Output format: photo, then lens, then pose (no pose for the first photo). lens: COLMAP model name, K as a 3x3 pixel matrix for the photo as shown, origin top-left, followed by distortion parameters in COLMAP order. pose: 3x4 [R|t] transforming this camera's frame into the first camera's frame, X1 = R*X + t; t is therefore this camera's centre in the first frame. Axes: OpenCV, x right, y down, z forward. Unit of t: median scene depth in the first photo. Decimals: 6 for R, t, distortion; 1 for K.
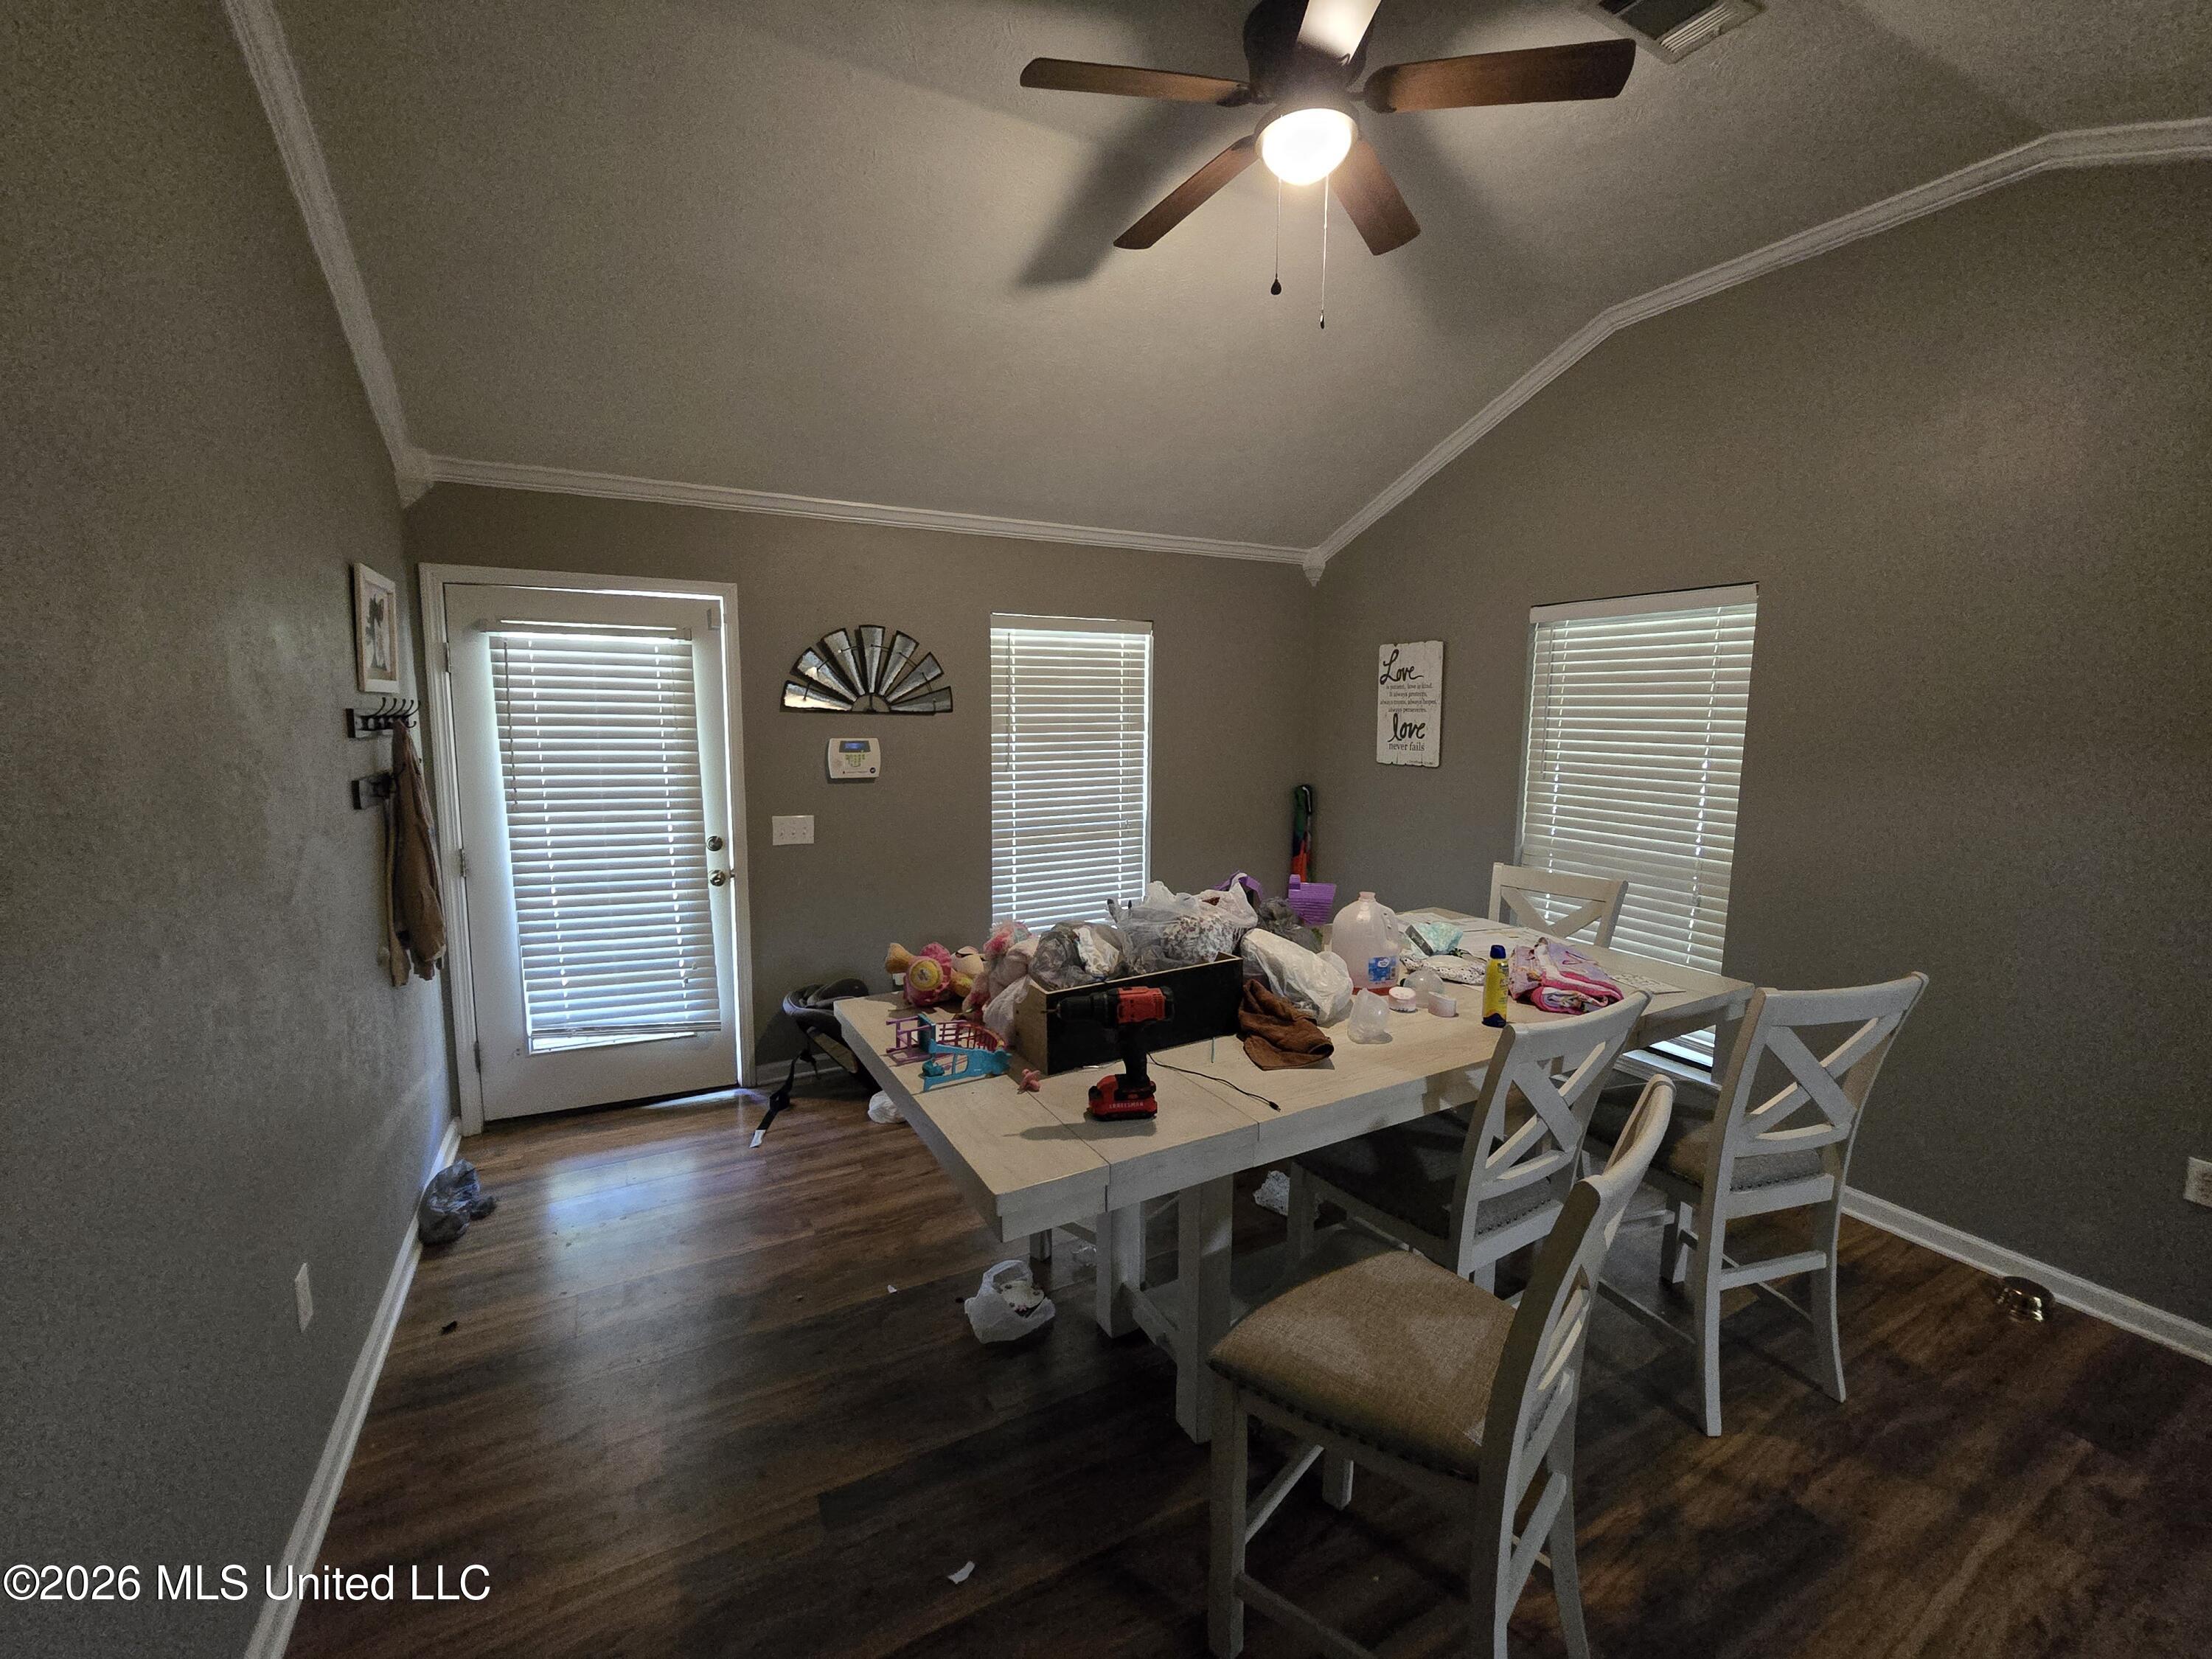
lens RADIAL K [[899.5, 0, 1106.0], [0, 899.5, 829.5], [0, 0, 1]] dist [-0.013319, -0.000325]
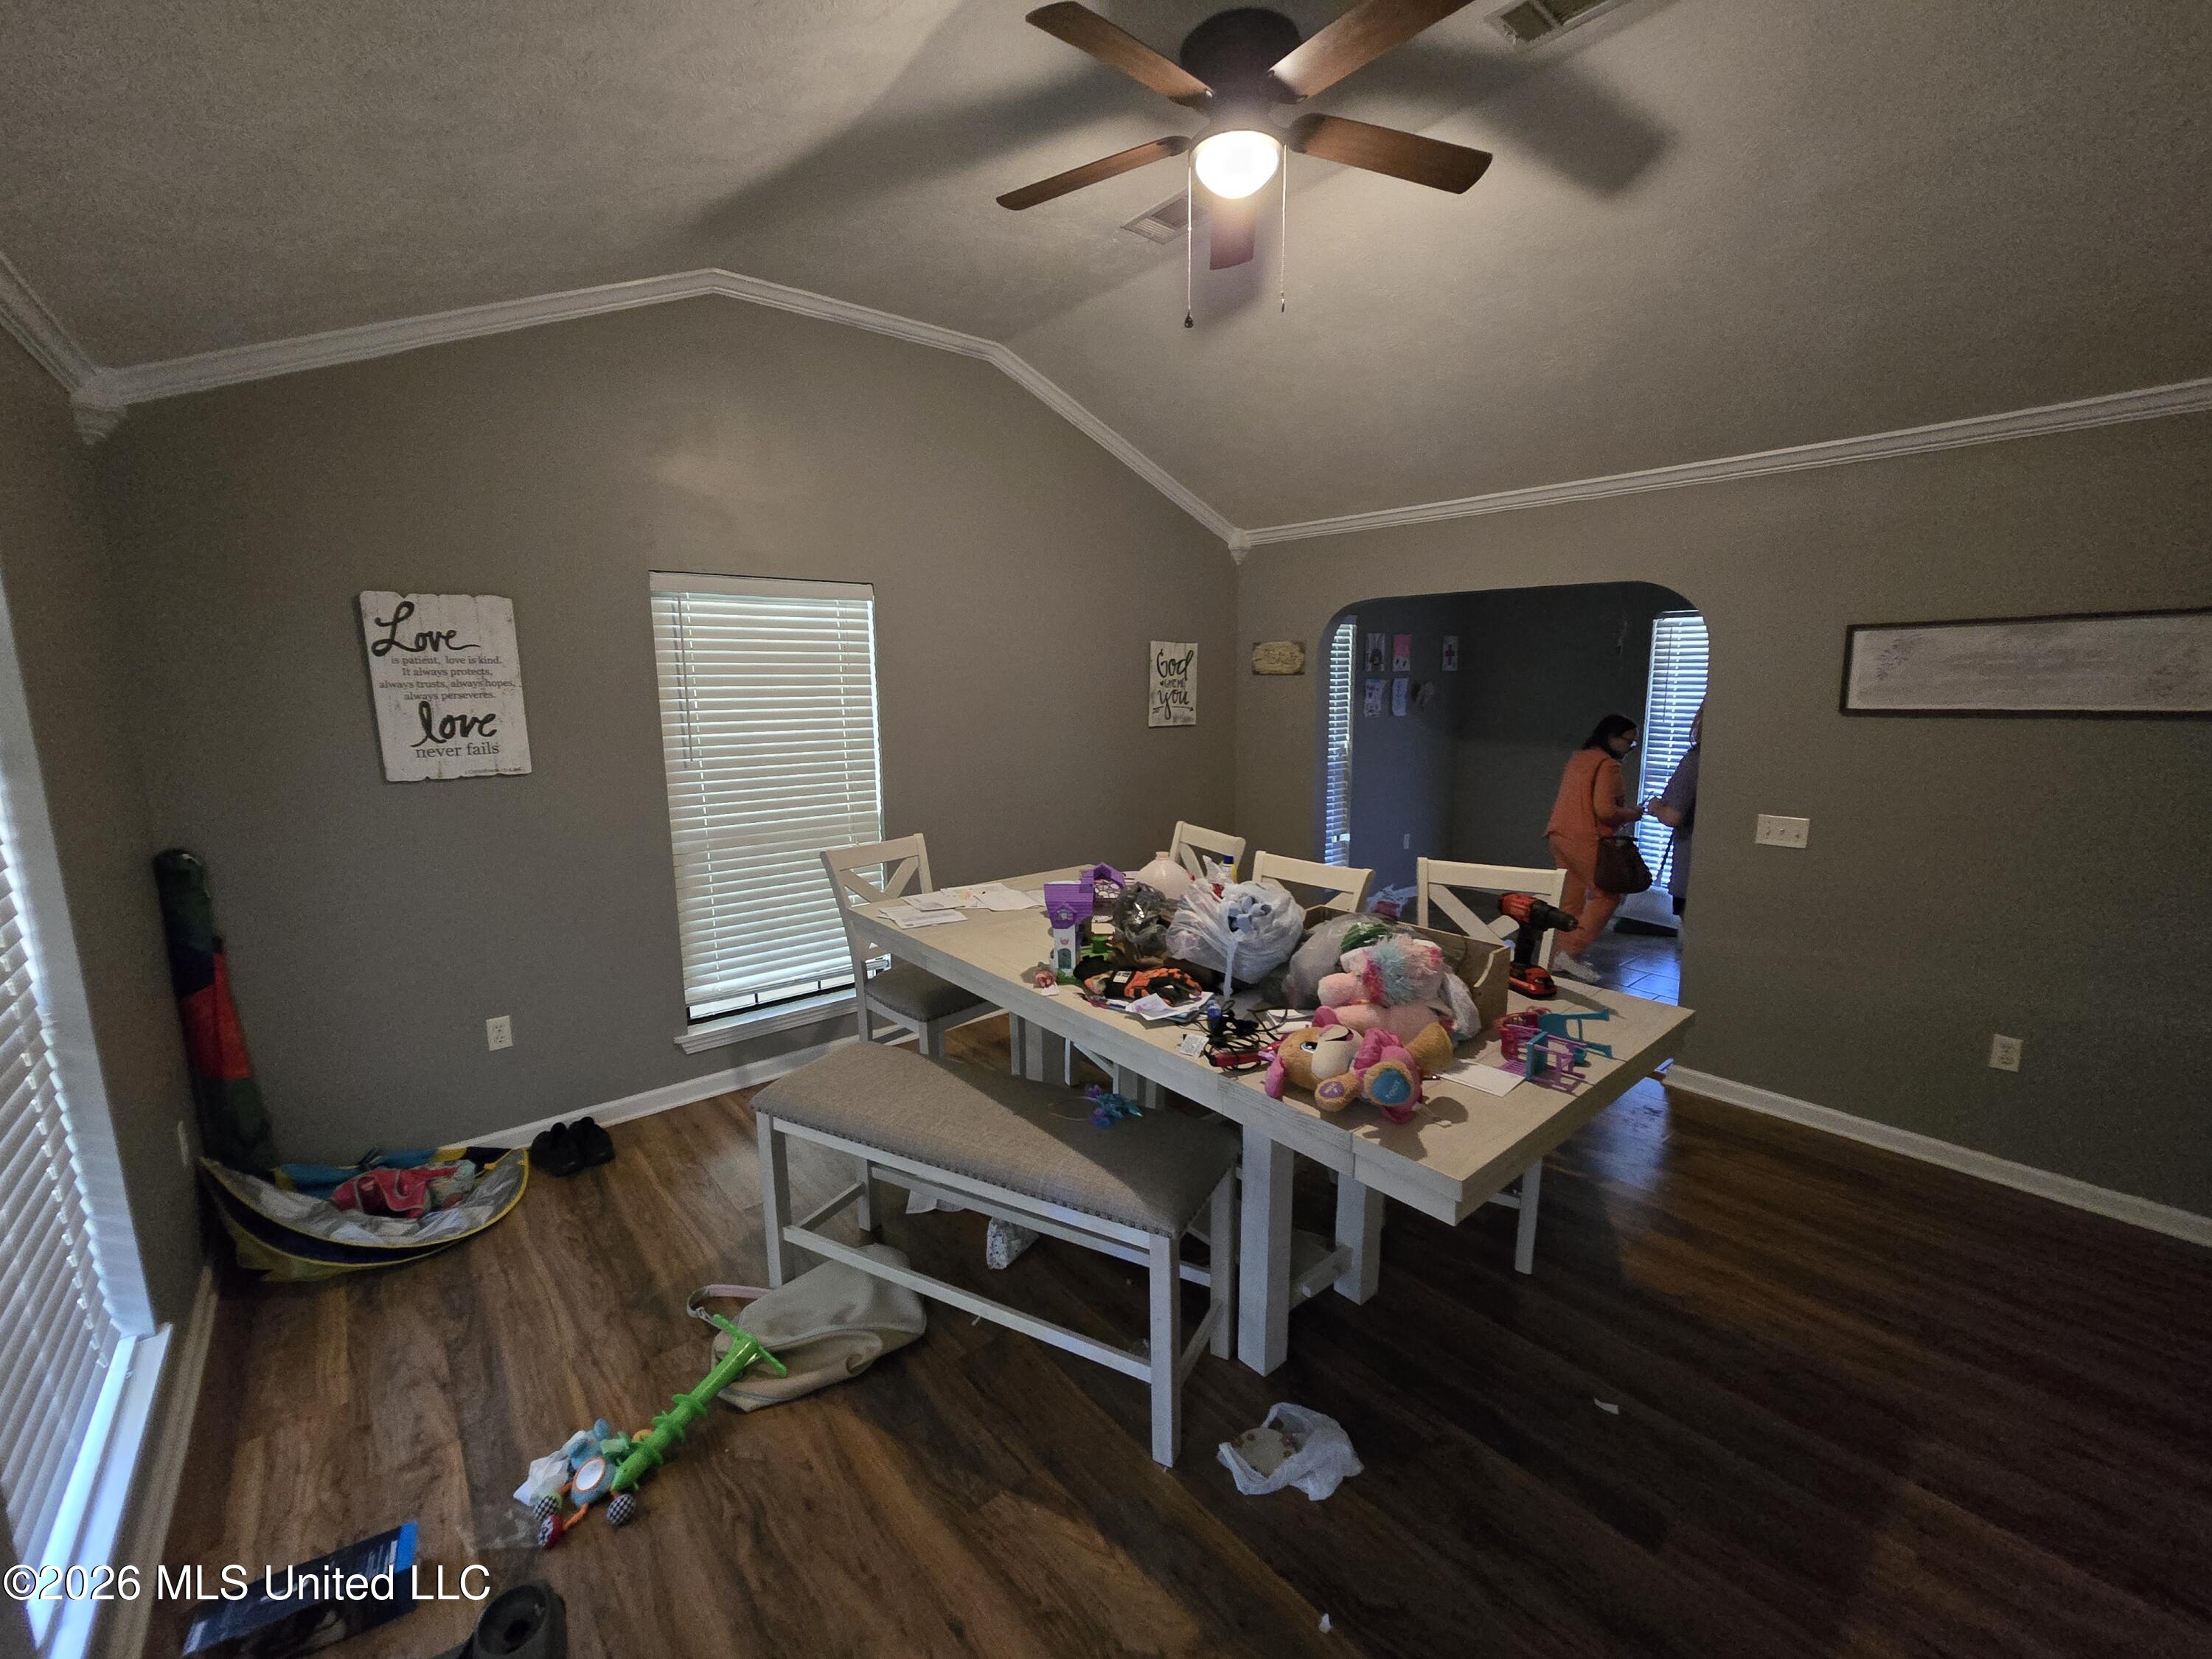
lens RADIAL K [[899.5, 0, 1106.0], [0, 899.5, 829.5], [0, 0, 1]] dist [-0.013319, -0.000325]
pose [[-0.199923, -0.165669, 0.965704, -0.419057], [0.139308, 0.970783, 0.195381, -0.099105], [-0.969858, 0.173591, -0.171002, 0.662929]]
